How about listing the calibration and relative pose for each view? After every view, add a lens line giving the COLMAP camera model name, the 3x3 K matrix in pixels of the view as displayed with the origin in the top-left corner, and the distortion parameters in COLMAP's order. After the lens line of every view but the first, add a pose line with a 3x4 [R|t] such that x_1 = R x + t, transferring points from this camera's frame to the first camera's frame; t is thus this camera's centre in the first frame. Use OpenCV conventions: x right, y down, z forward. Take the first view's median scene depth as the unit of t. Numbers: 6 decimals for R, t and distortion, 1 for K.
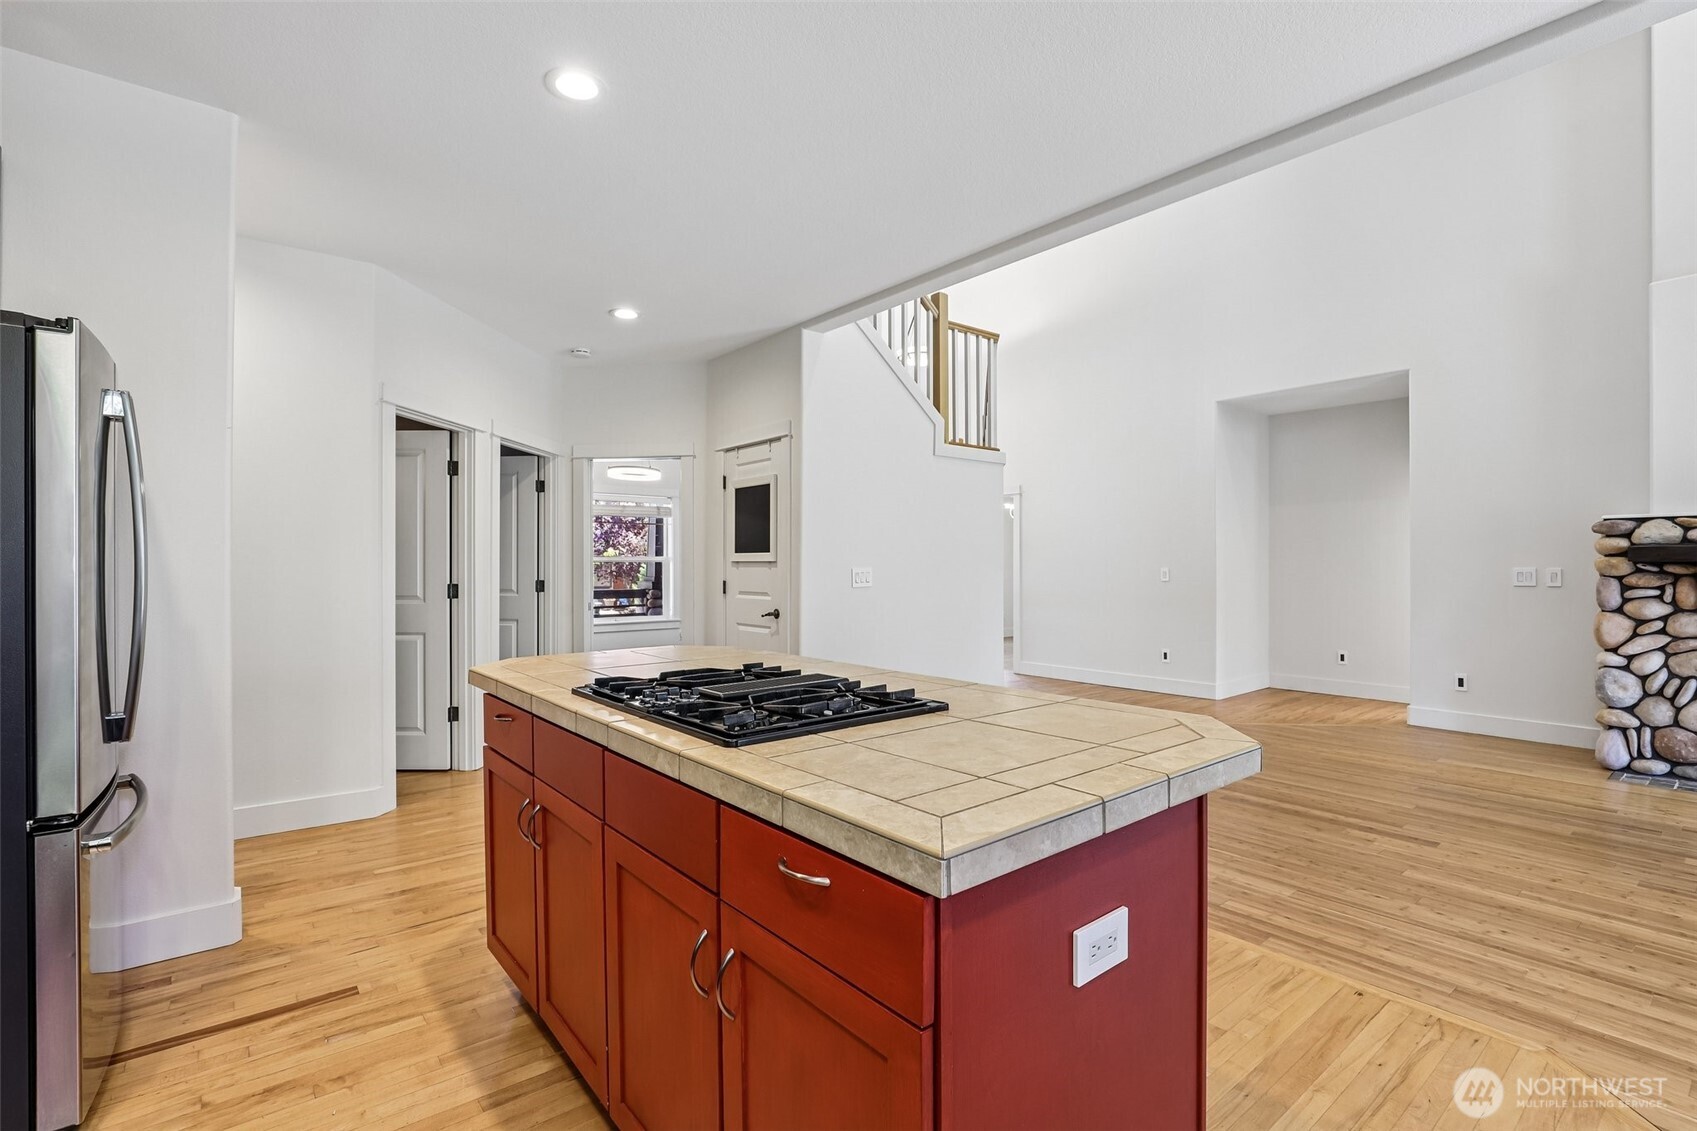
lens RADIAL K [[802.6, 0, 832.5], [0, 802.6, 565.7], [0, 0, 1]] dist [-0.025256, 0.007668]
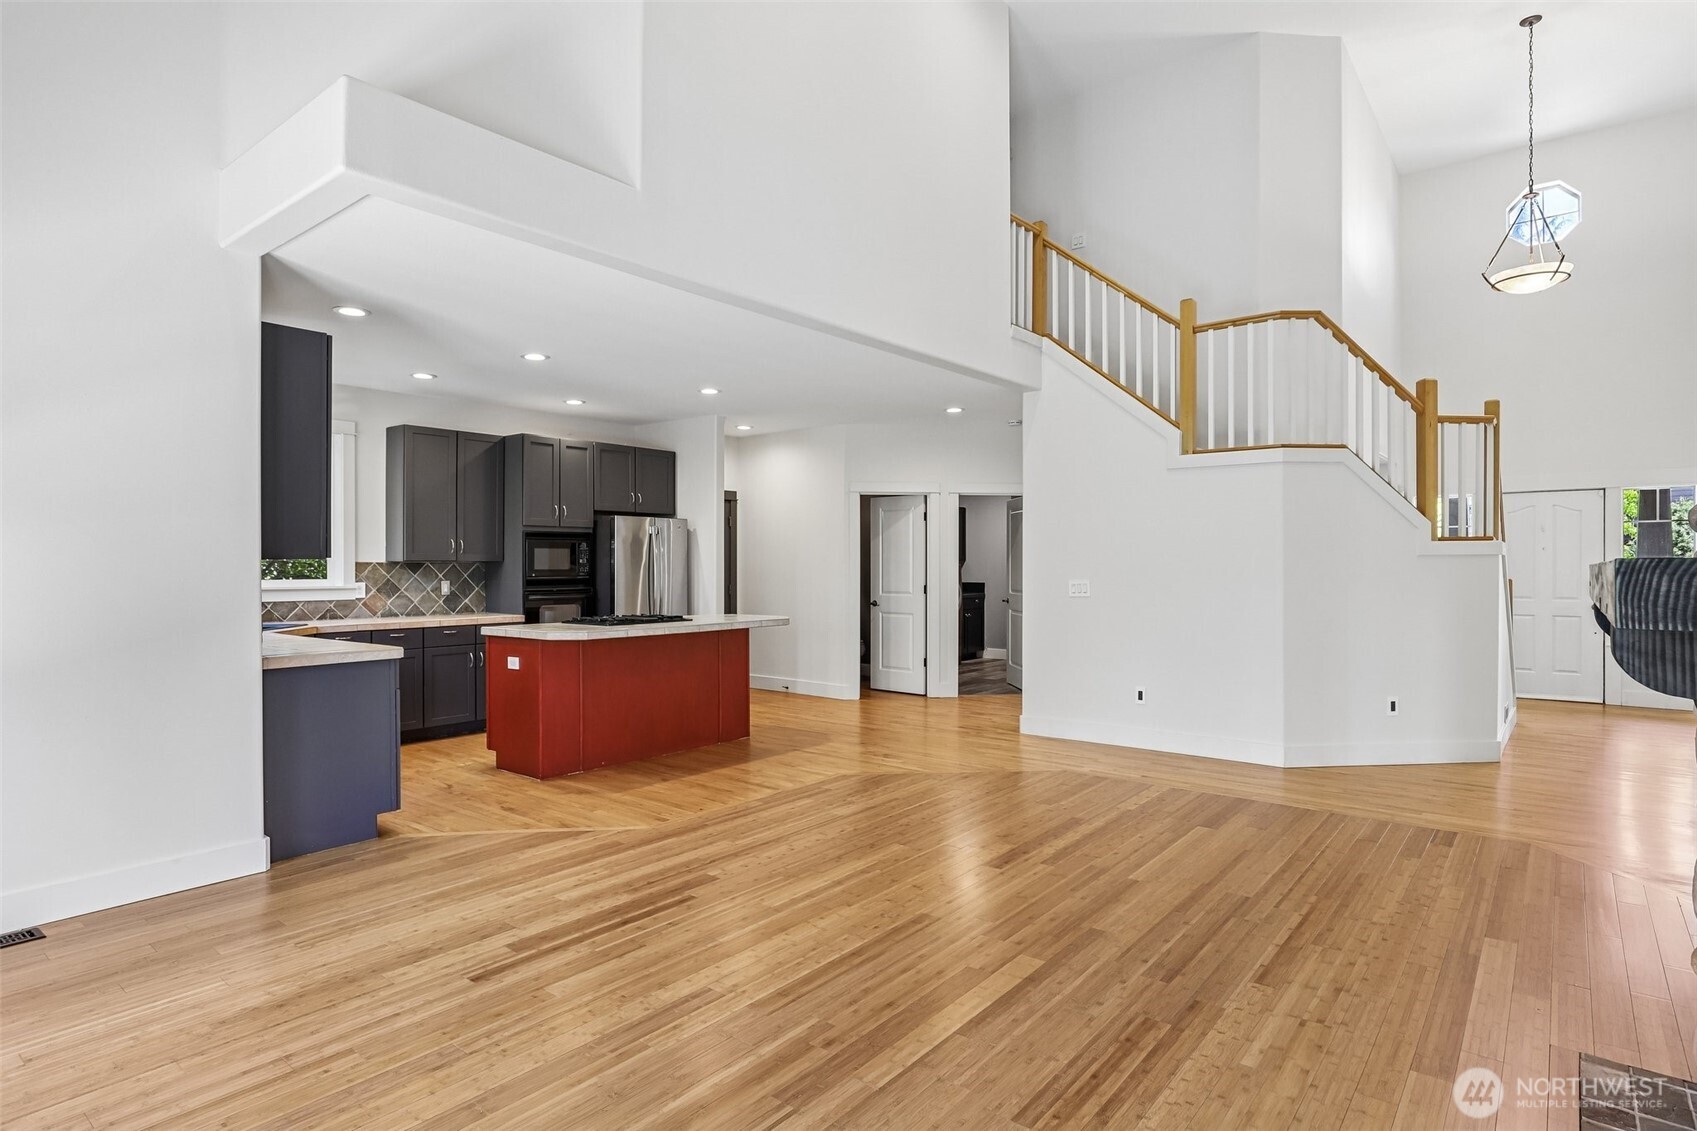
lens RADIAL K [[914.1, 0, 834.0], [0, 914.1, 559.9], [0, 0, 1]] dist [-0.005423, 0.003793]
pose [[0.188504, -0.001981, -0.982070, 1.423376], [-0.001672, 0.999996, -0.002338, -0.025803], [0.982071, 0.002083, 0.188500, 0.444573]]
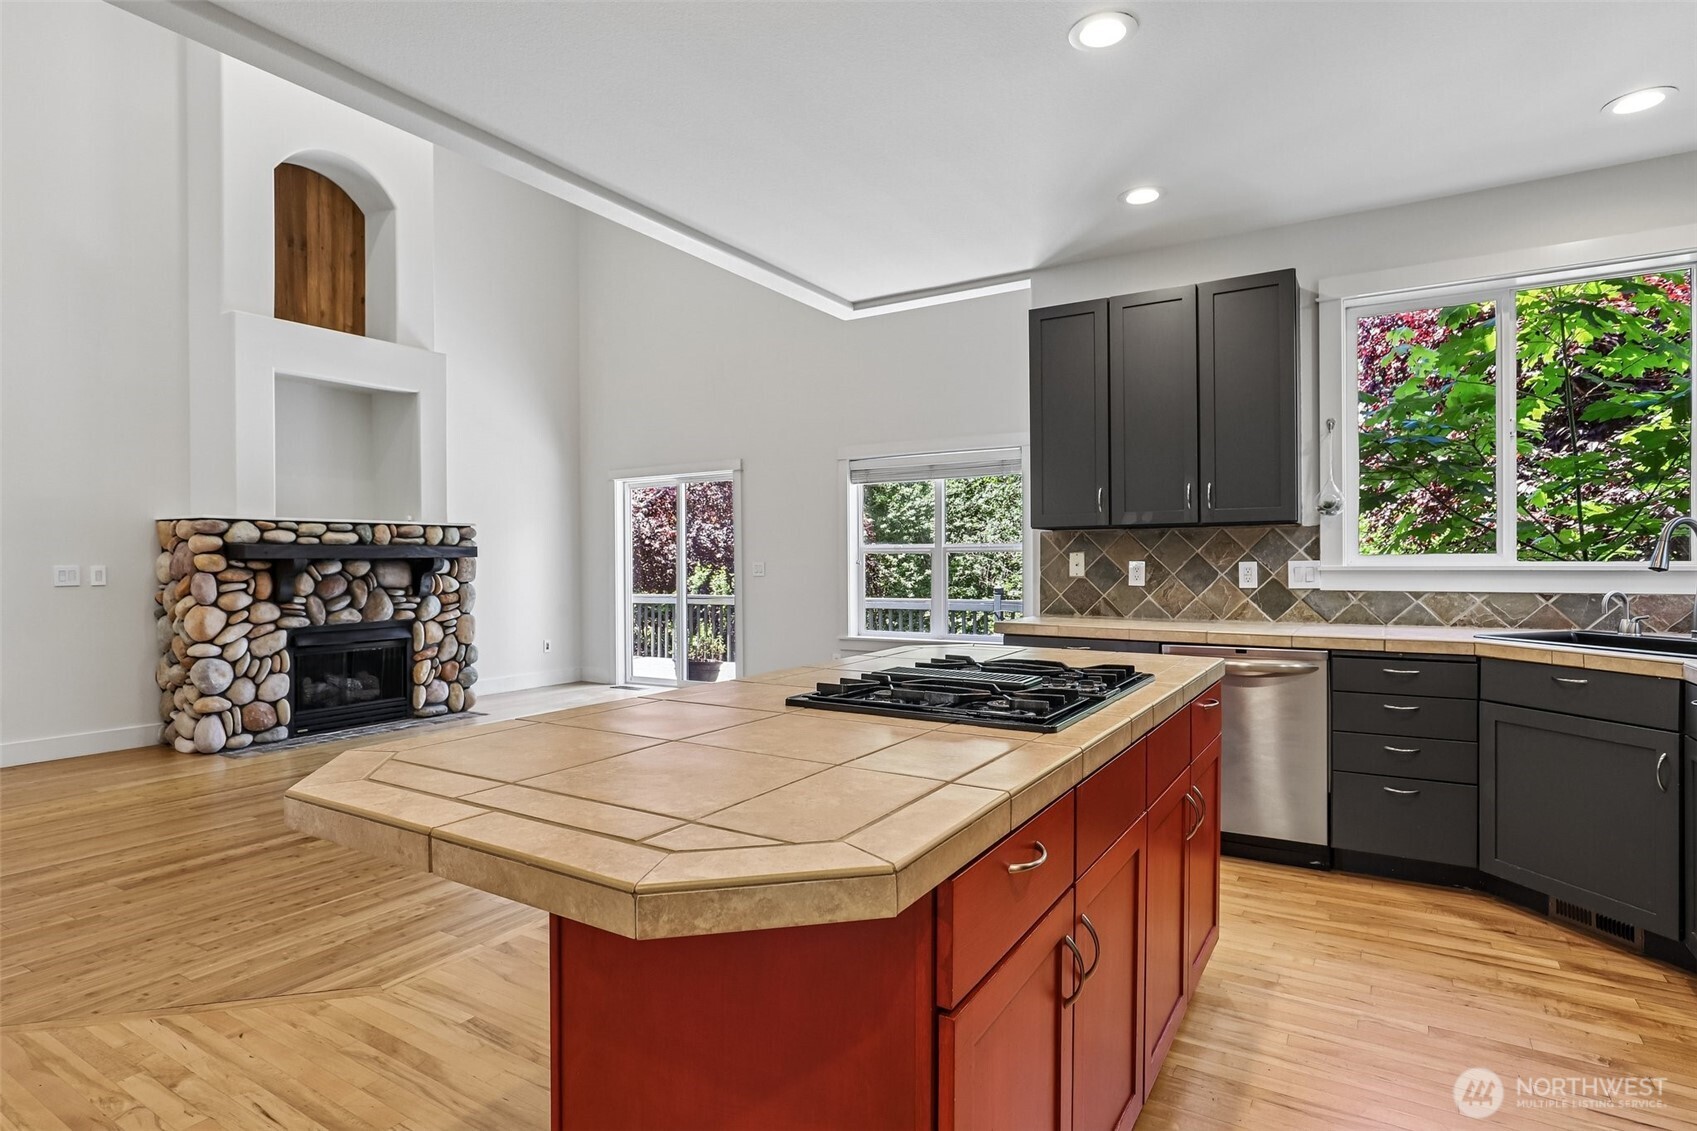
lens RADIAL K [[869.4, 0, 853.2], [0, 869.4, 567.8], [0, 0, 1]] dist [-0.007332, 0.002659]
pose [[-0.338091, -0.005074, 0.941100, -0.412778], [0.008357, 0.999930, 0.008394, 0.005108], [-0.941076, 0.010703, -0.338025, 0.592626]]
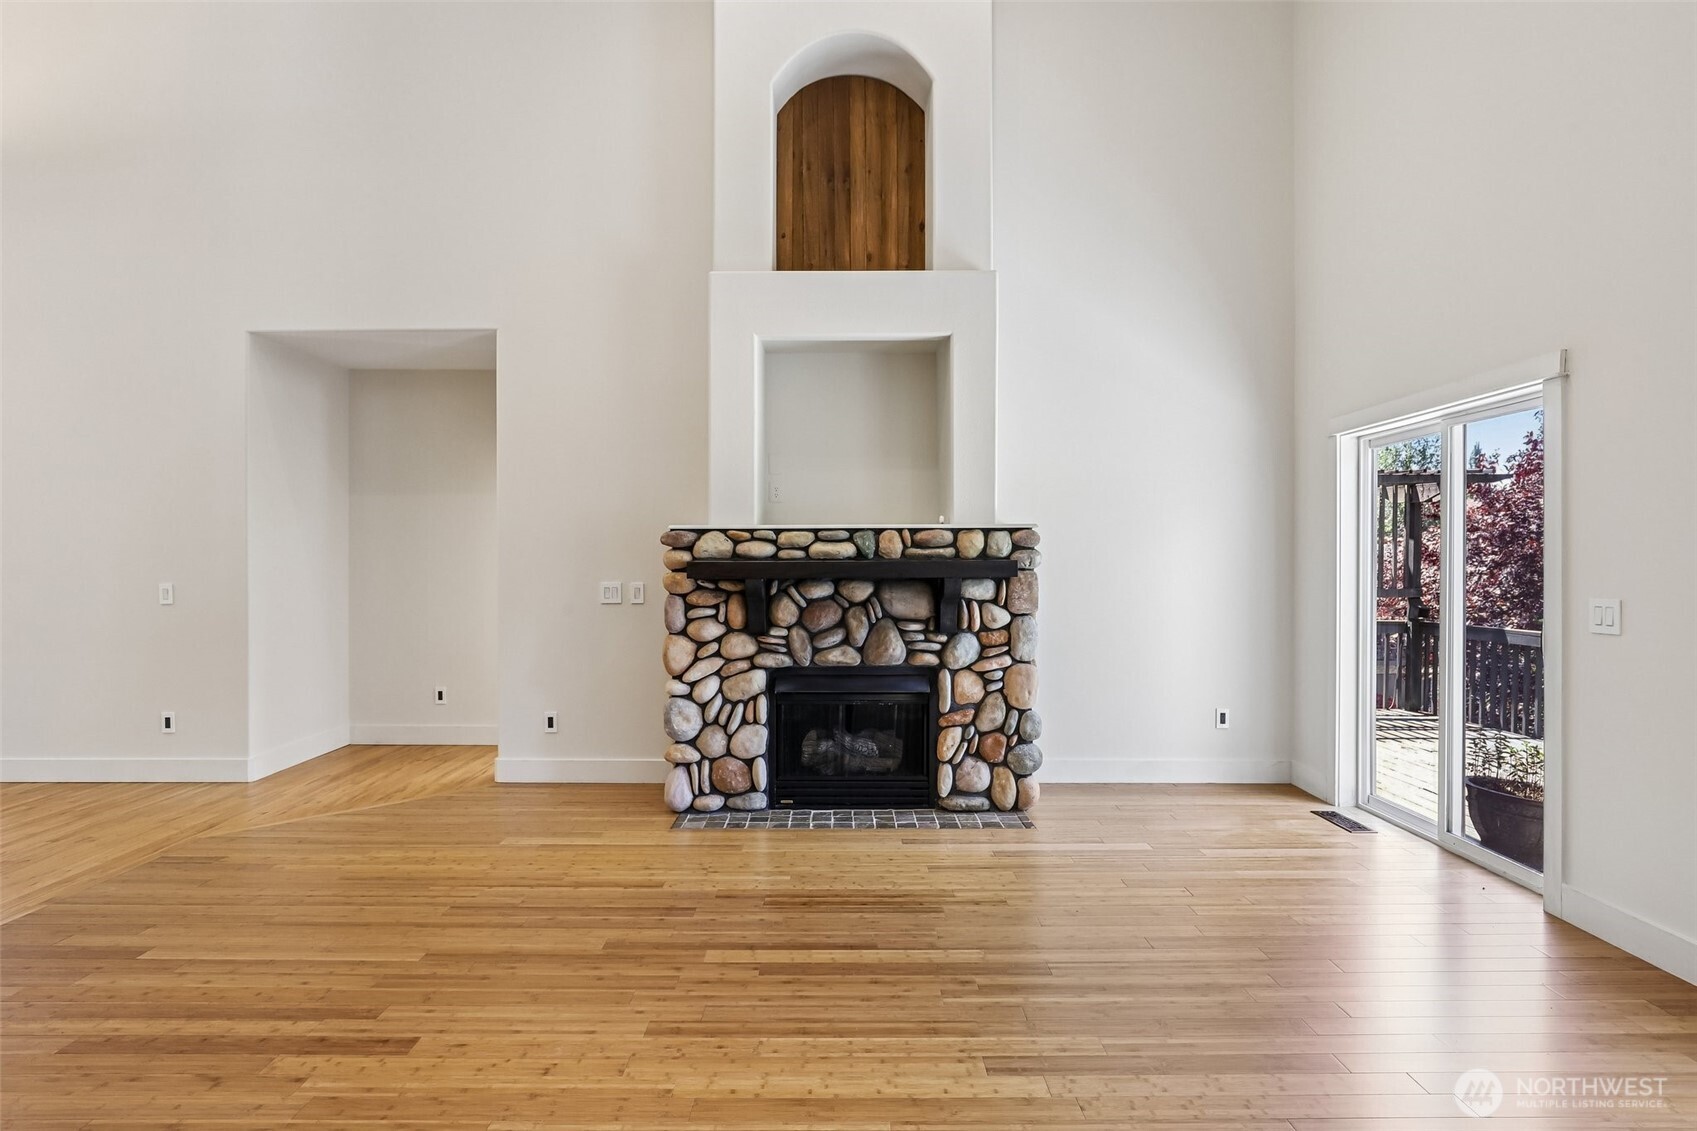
lens RADIAL K [[914.1, 0, 849.3], [0, 914.1, 566.5], [0, 0, 1]] dist [-0.005423, 0.003793]
pose [[0.629758, -0.005134, 0.776774, 0.321289], [0.000579, 0.999981, 0.006140, -0.024243], [-0.776791, -0.003417, 0.629749, 0.209720]]
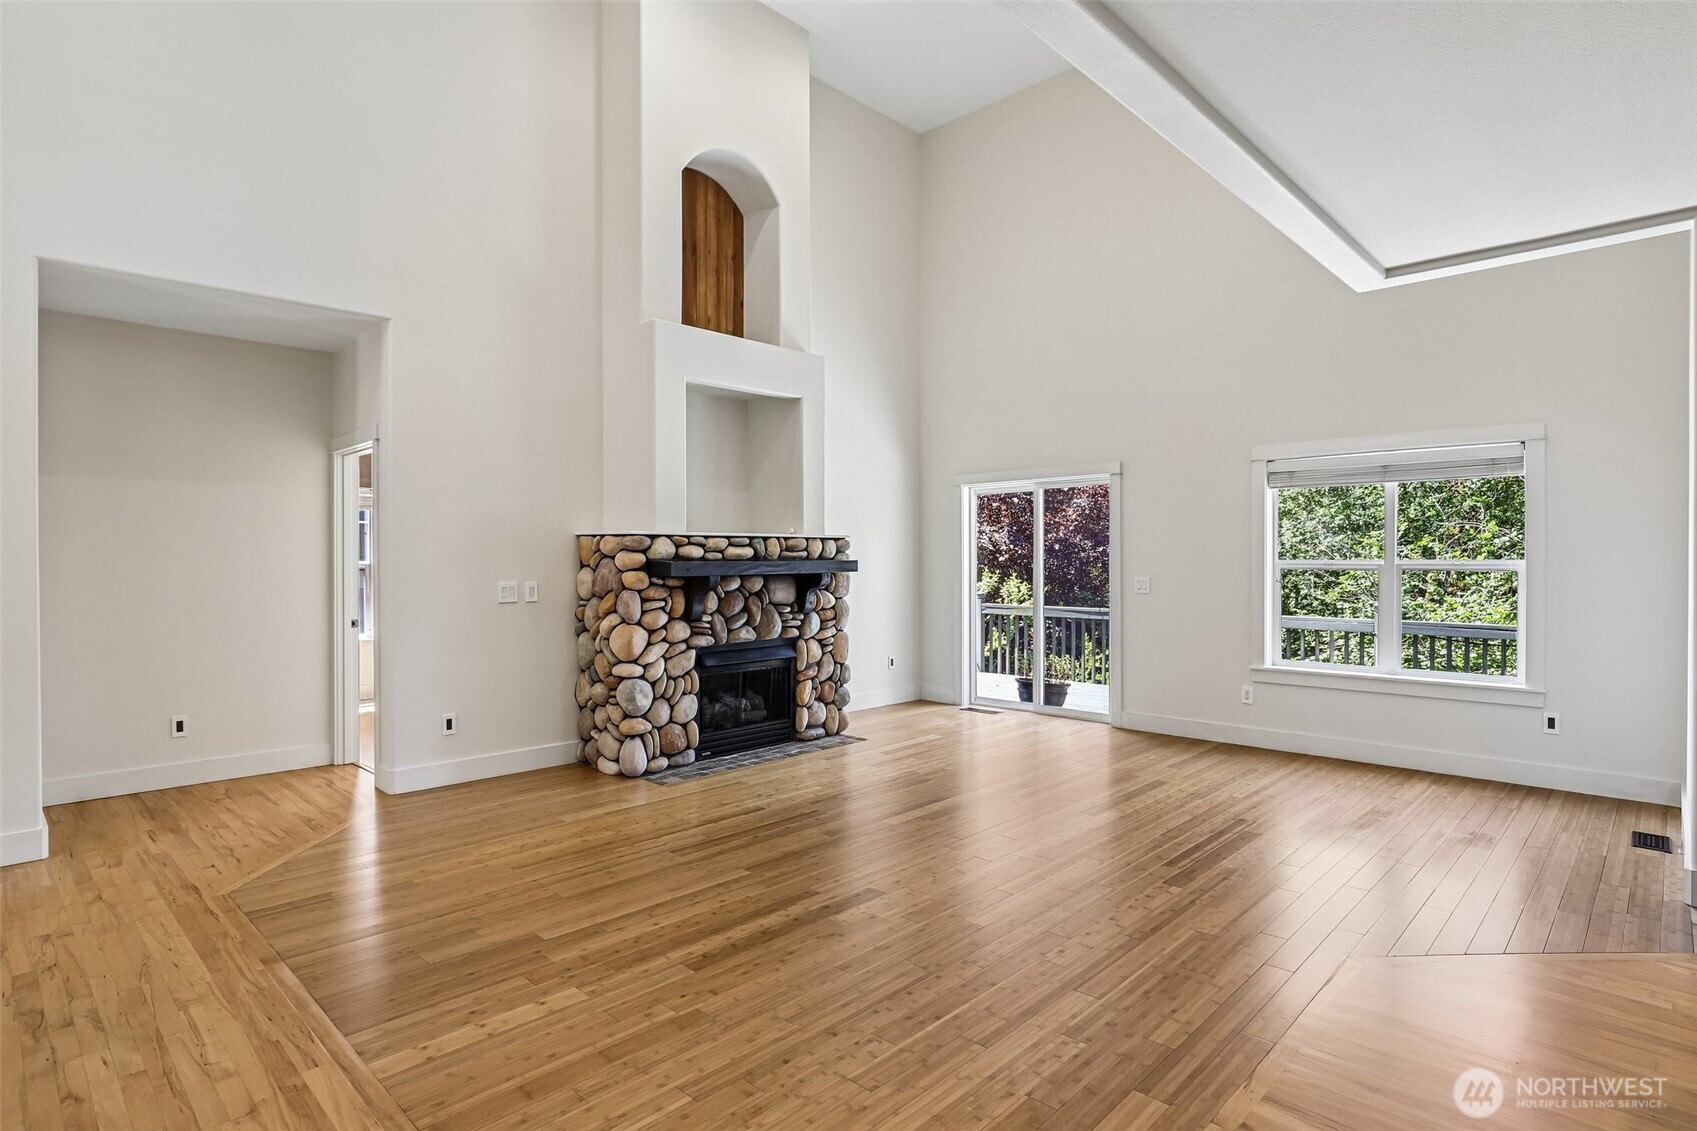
lens RADIAL K [[869.4, 0, 859.4], [0, 869.4, 572.6], [0, 0, 1]] dist [-0.007332, 0.002659]
pose [[-0.128817, -0.015935, 0.991540, -0.181468], [0.002900, 0.999861, 0.016446, -0.028097], [-0.991664, 0.004994, -0.128753, 0.875921]]
